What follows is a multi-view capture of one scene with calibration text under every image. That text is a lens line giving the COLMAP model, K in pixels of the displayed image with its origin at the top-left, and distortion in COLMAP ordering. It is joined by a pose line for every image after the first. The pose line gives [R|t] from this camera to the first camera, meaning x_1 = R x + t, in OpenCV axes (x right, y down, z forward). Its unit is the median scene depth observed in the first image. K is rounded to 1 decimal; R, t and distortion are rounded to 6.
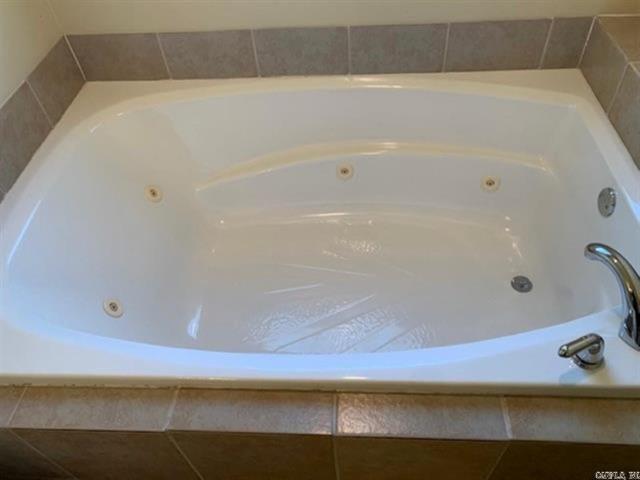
lens RADIAL K [[486.1, 0, 320.0], [0, 486.1, 240.0], [0, 0, 1]] dist [-0.002545, -0.006057]
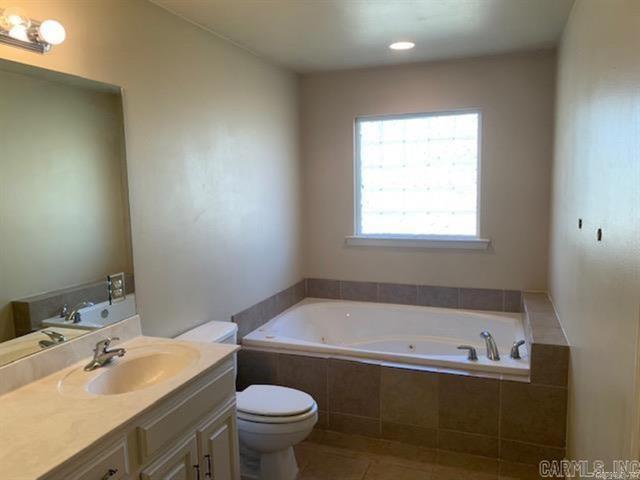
lens RADIAL K [[499.2, 0, 320.0], [0, 499.2, 240.0], [0, 0, 1]] dist [0.017612, 0.007618]
pose [[0.956297, 0.067321, -0.284541, 0.298527], [-0.238853, 0.741169, -0.627390, 1.116468], [0.168656, 0.667935, 0.724857, -1.091745]]
